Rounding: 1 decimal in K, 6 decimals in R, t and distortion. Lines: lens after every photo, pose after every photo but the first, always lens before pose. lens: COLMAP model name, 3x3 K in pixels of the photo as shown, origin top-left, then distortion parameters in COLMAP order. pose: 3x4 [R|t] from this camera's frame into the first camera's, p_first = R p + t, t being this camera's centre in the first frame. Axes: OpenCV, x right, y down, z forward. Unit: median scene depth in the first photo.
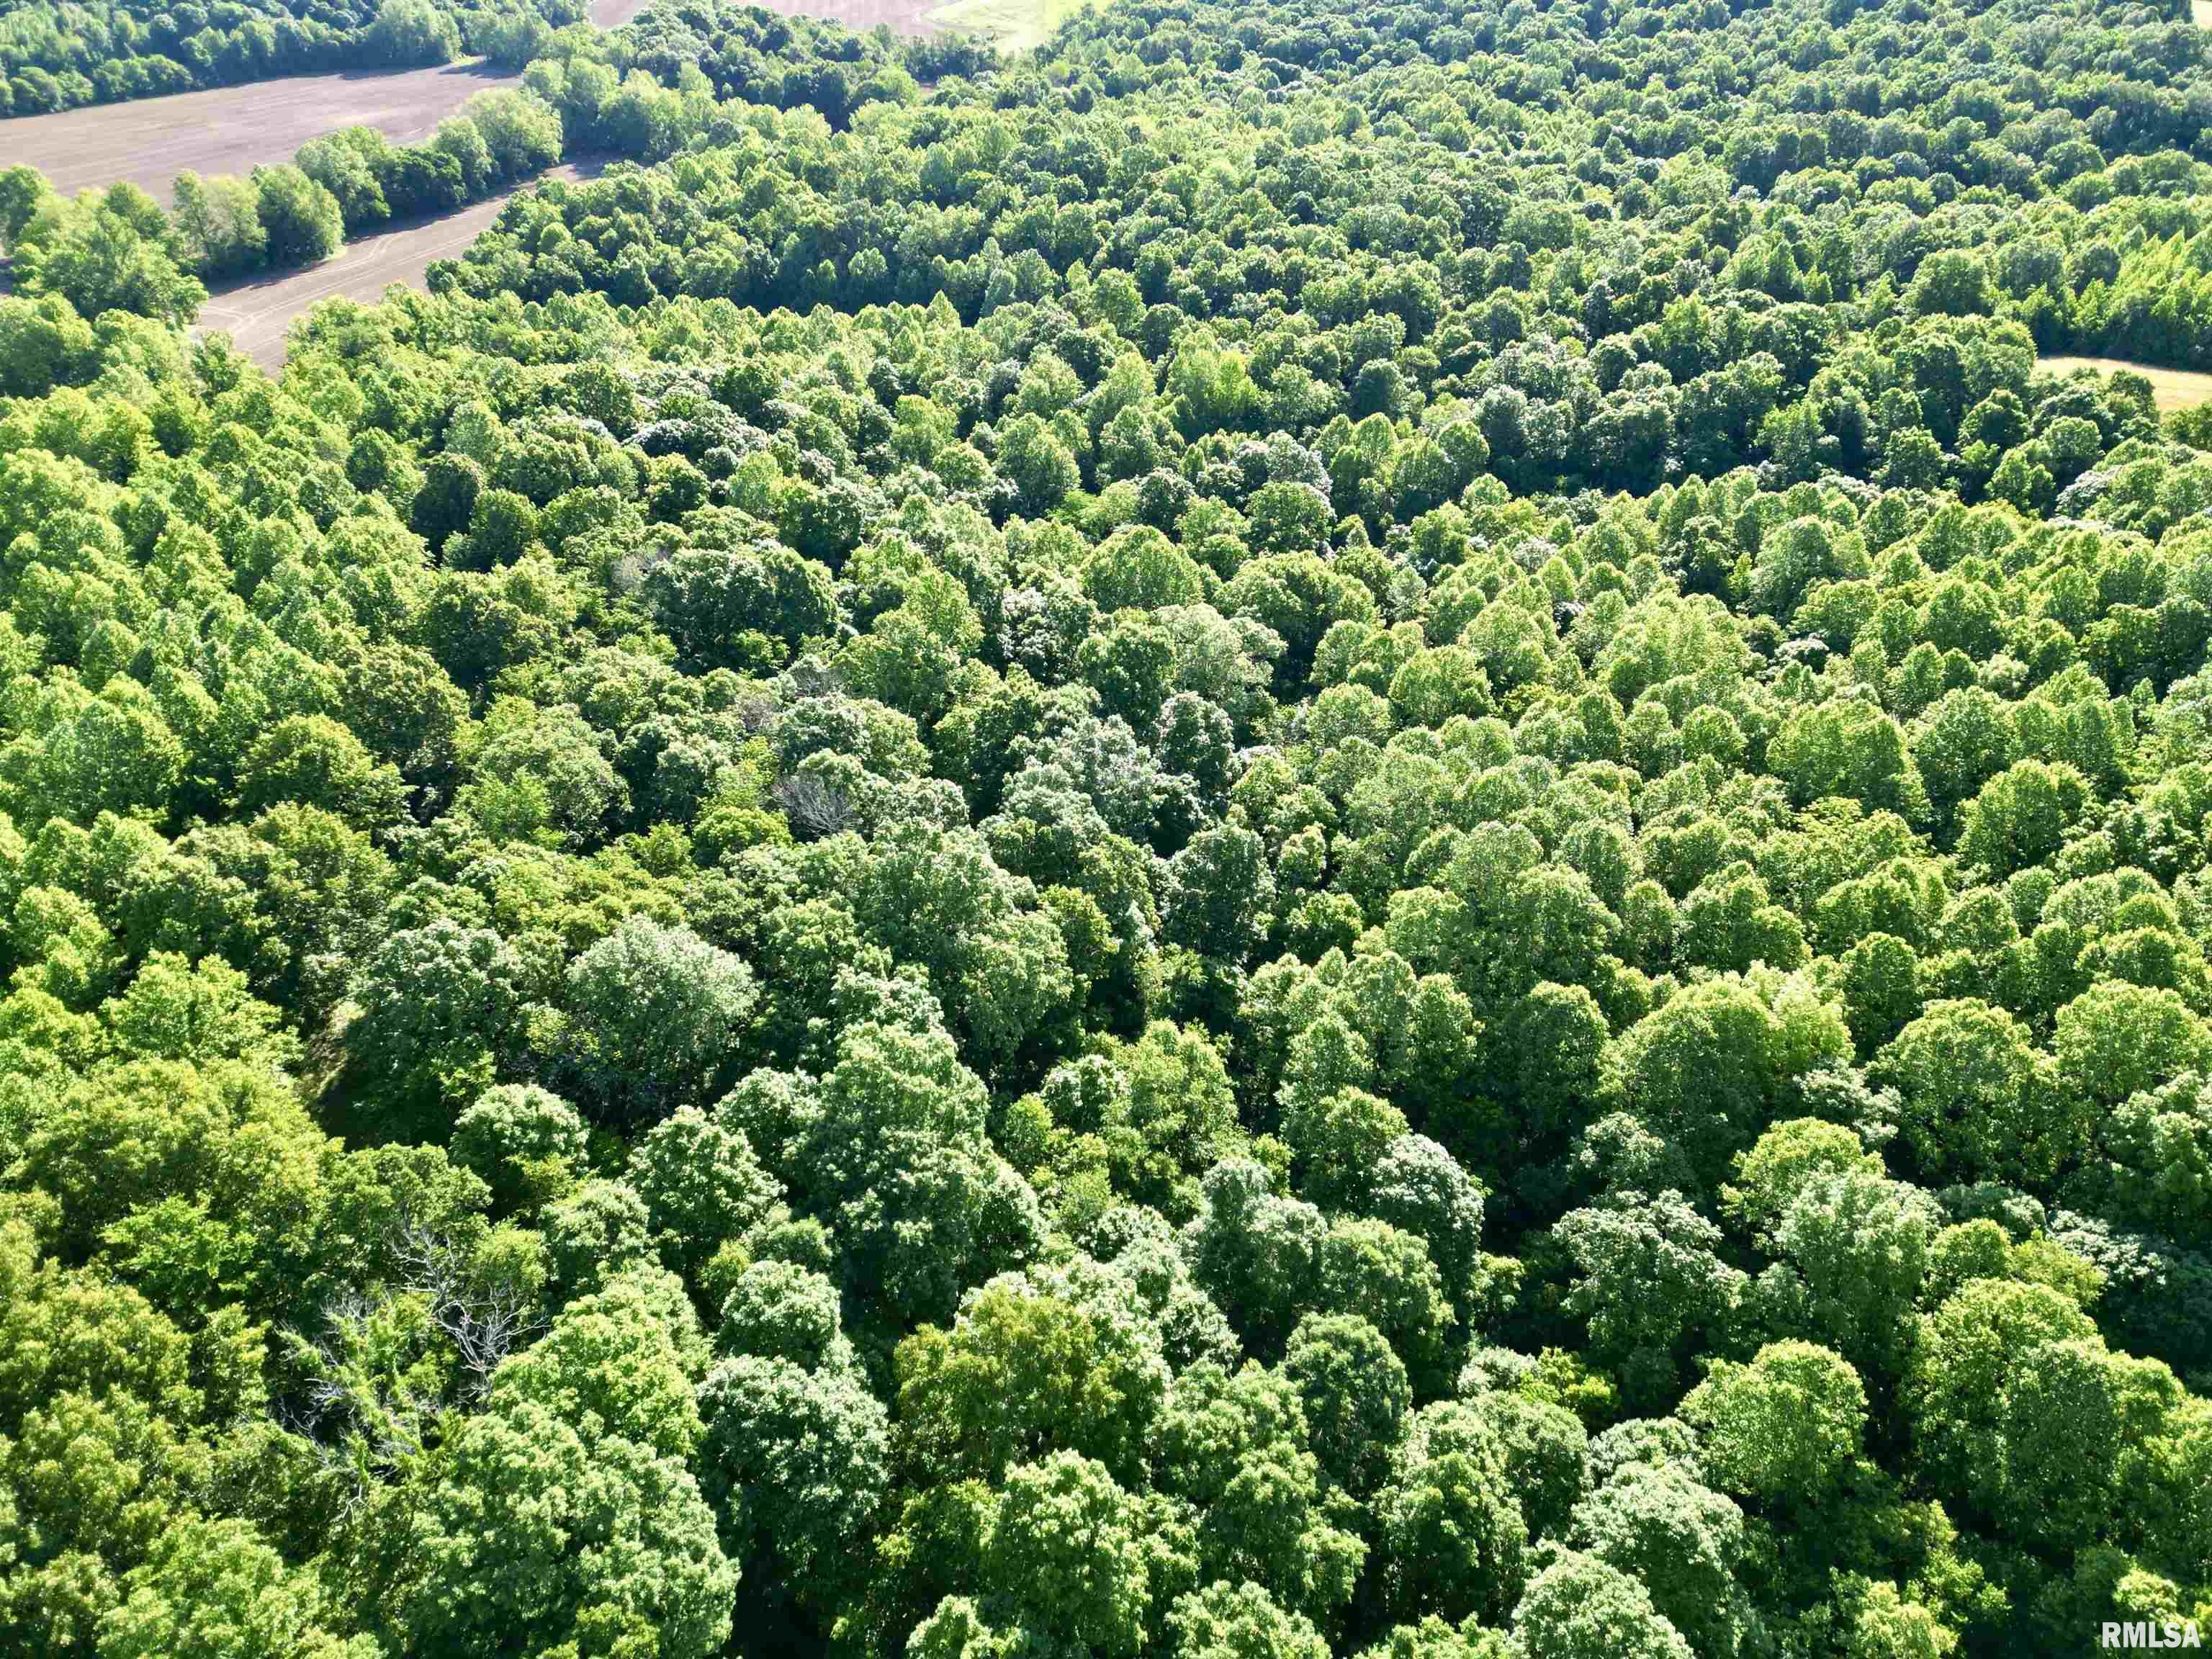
lens RADIAL K [[1589.7, 0, 1106.0], [0, 1589.7, 829.5], [0, 0, 1]] dist [0.095427, -0.104921]
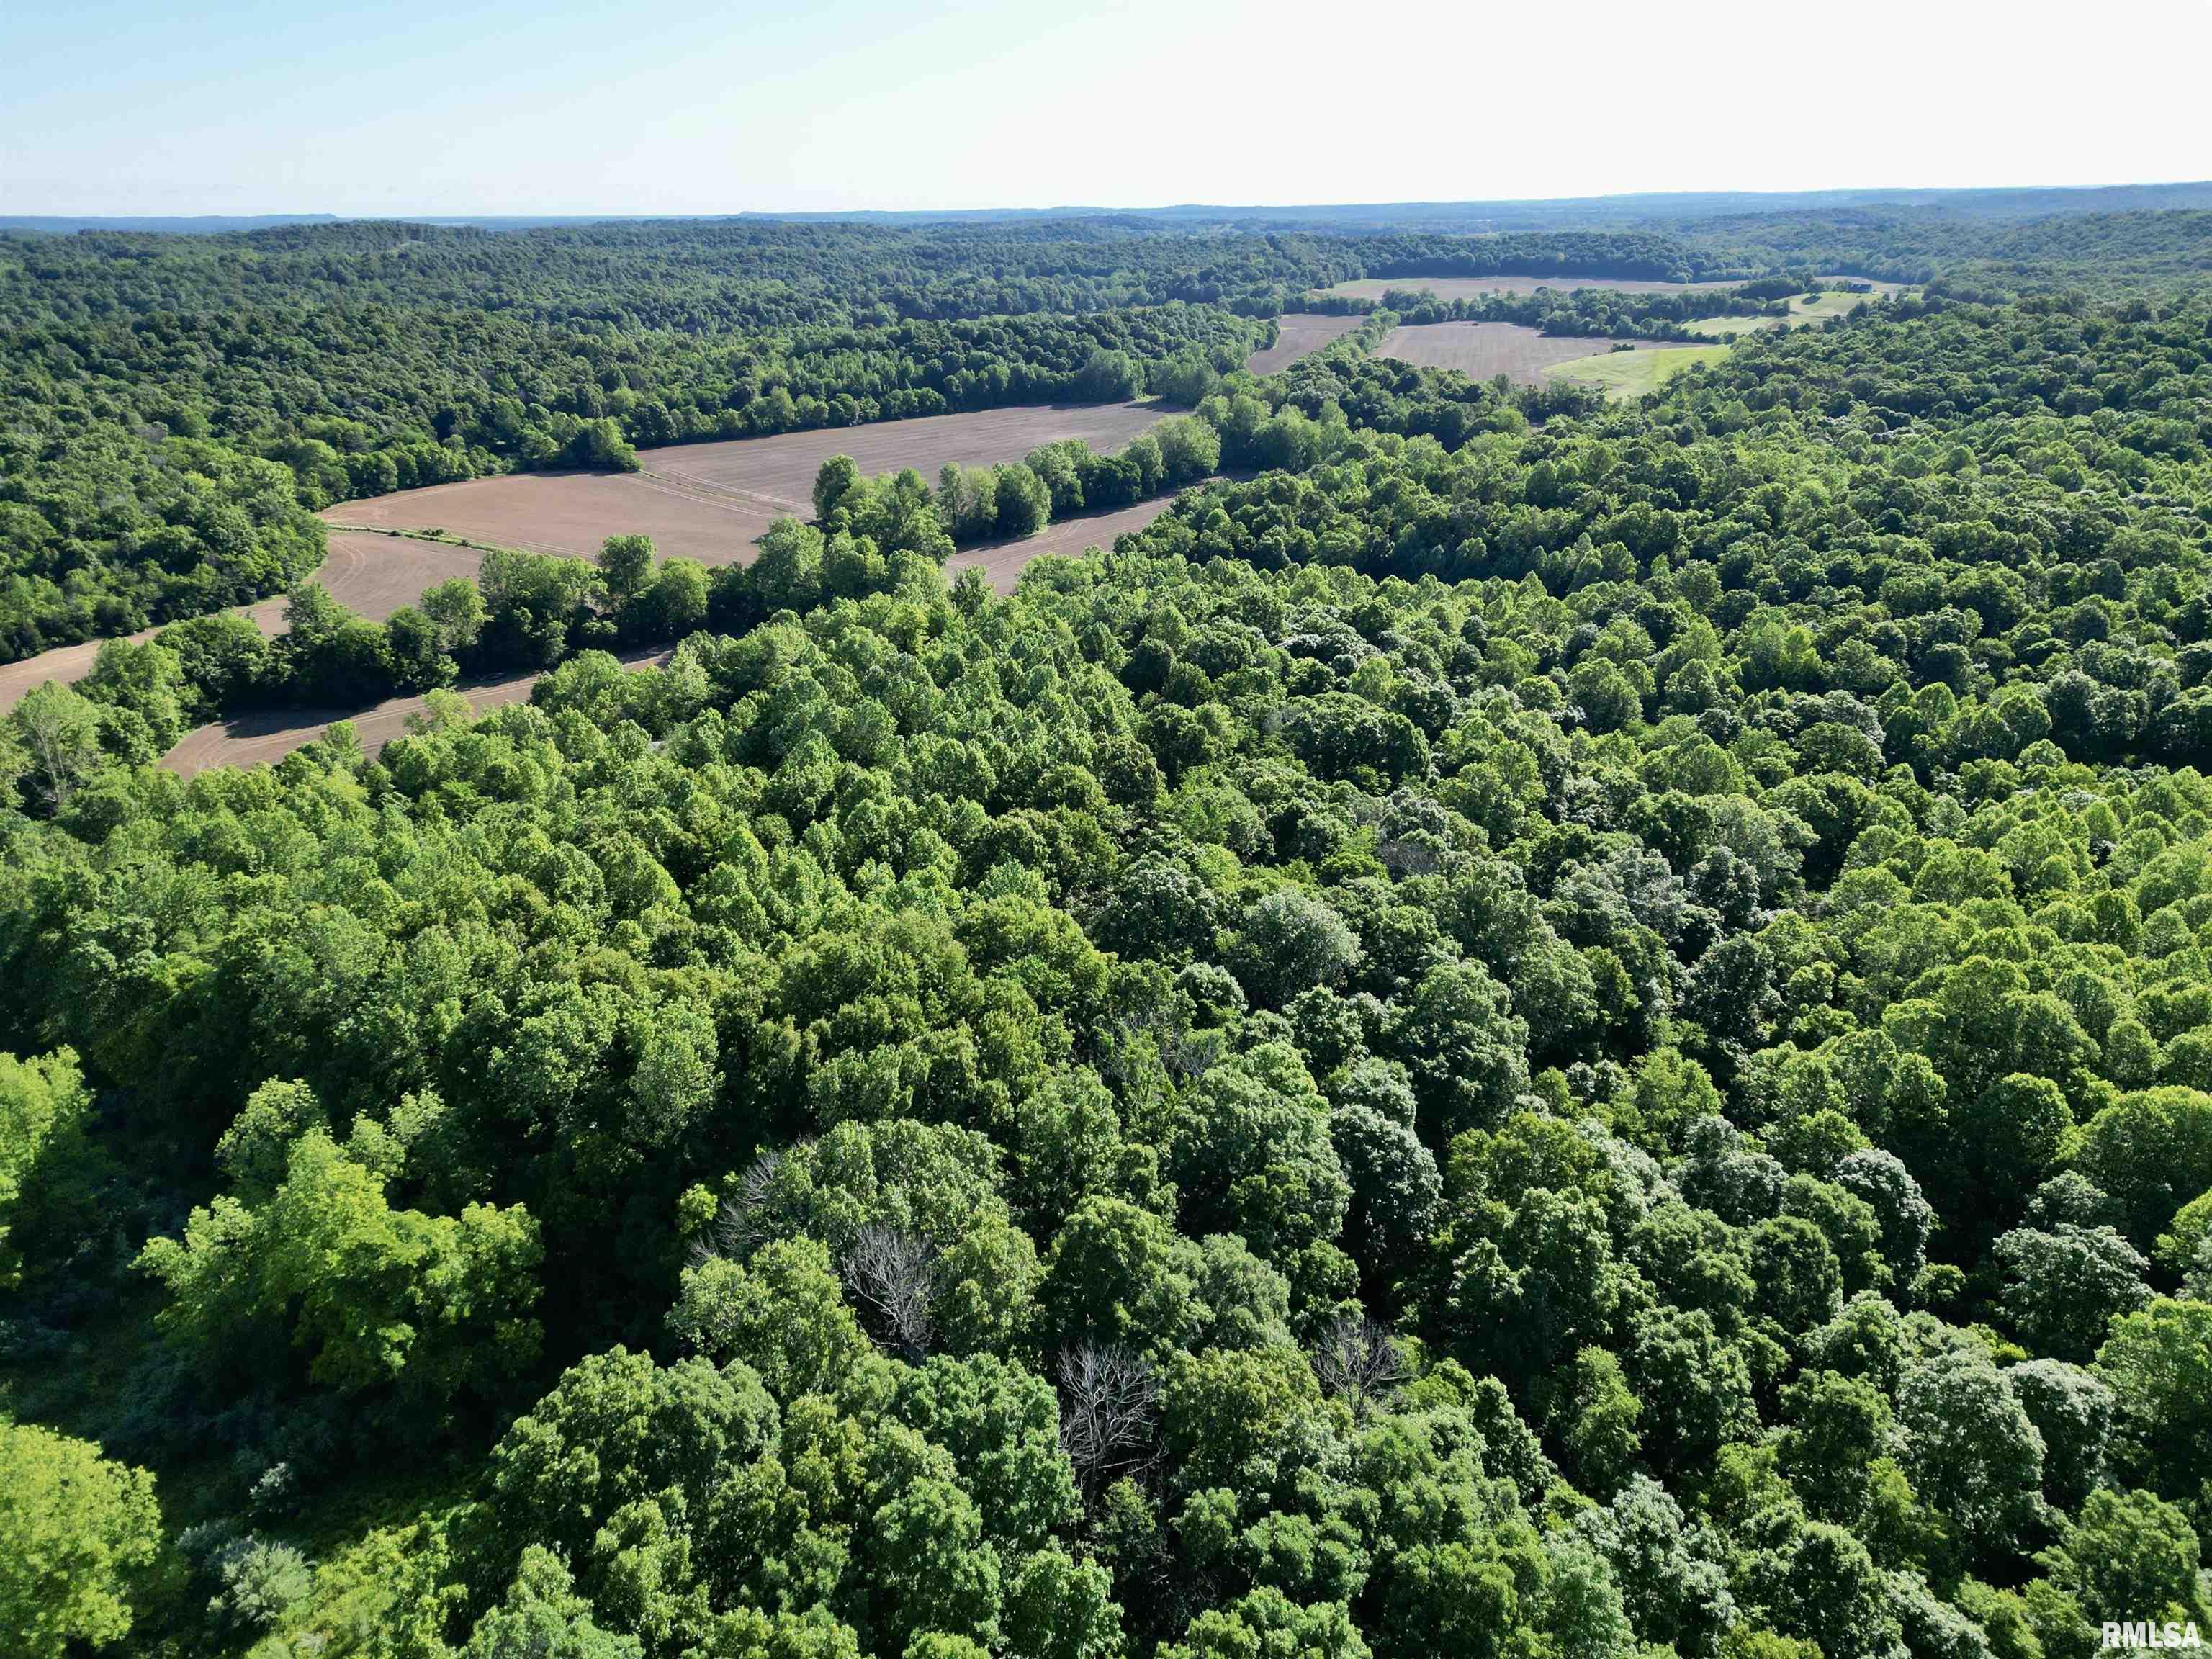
lens RADIAL K [[1589.7, 0, 1106.0], [0, 1589.7, 829.5], [0, 0, 1]] dist [0.095427, -0.104921]
pose [[0.939257, 0.115286, -0.323274, 0.004844], [-0.174721, 0.971324, -0.161252, 0.132267], [0.295413, 0.207940, 0.932466, -0.202008]]
